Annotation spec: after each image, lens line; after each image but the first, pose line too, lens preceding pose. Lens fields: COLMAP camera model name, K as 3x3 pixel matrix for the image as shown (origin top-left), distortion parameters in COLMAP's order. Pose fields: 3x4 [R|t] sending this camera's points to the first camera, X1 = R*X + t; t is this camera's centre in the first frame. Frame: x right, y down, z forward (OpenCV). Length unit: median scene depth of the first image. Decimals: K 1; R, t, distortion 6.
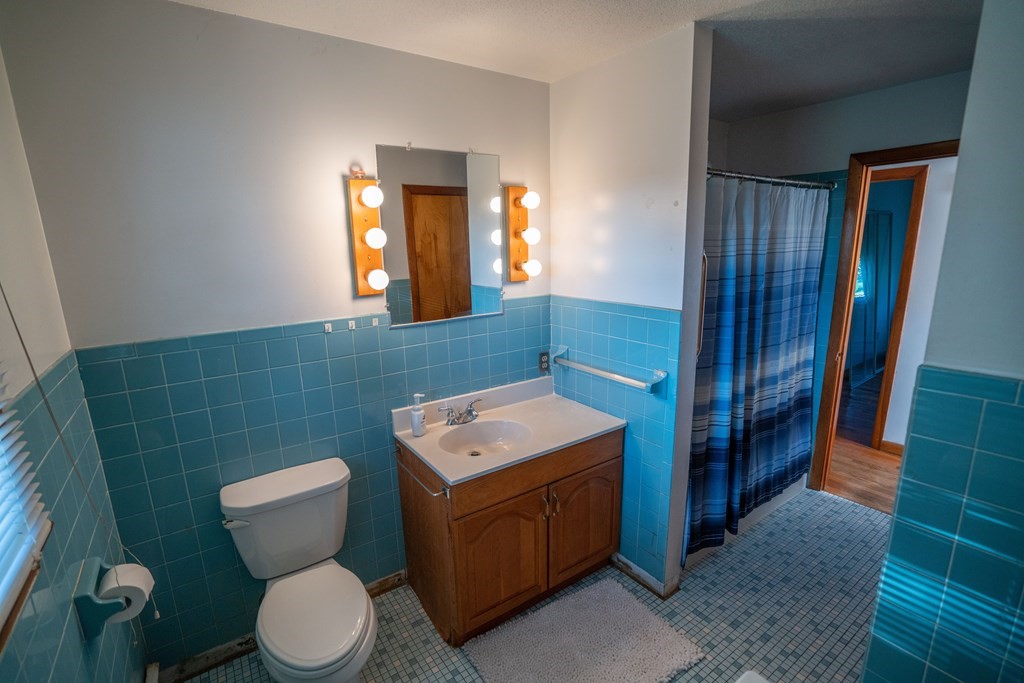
lens RADIAL K [[470.1, 0, 508.4], [0, 470.1, 343.1], [0, 0, 1]] dist [-0.049424, 0.016432]
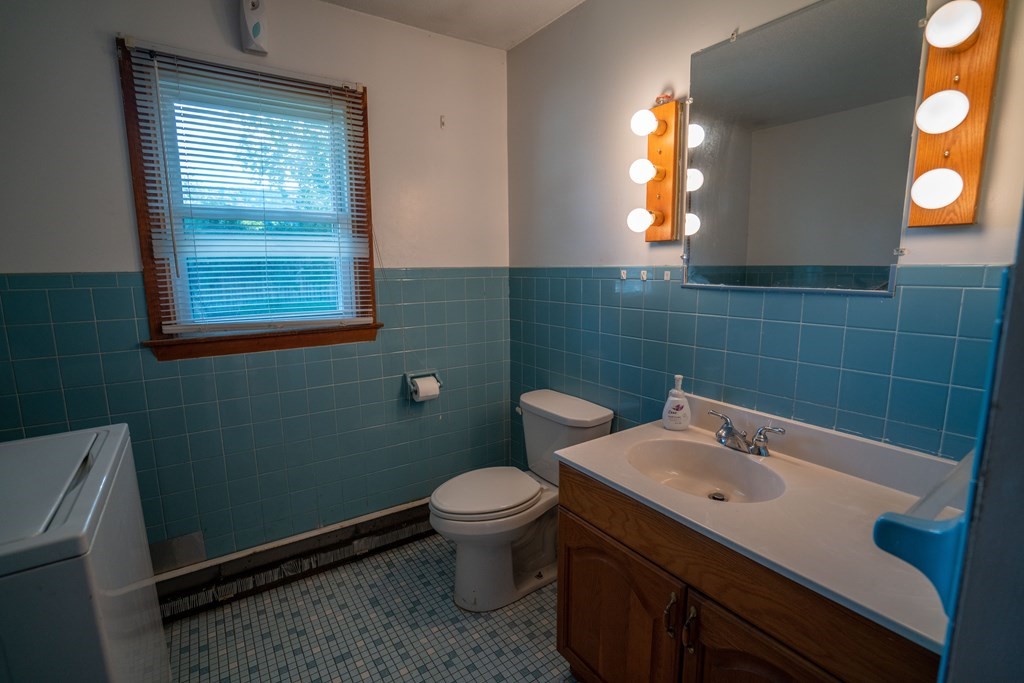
lens RADIAL K [[470.1, 0, 508.5], [0, 470.1, 342.6], [0, 0, 1]] dist [-0.049424, 0.016432]
pose [[-0.001892, 0.183385, -0.983039, 0.562380], [-0.212182, 0.960584, 0.179604, -0.019652], [0.977228, 0.208923, 0.037093, 0.720647]]
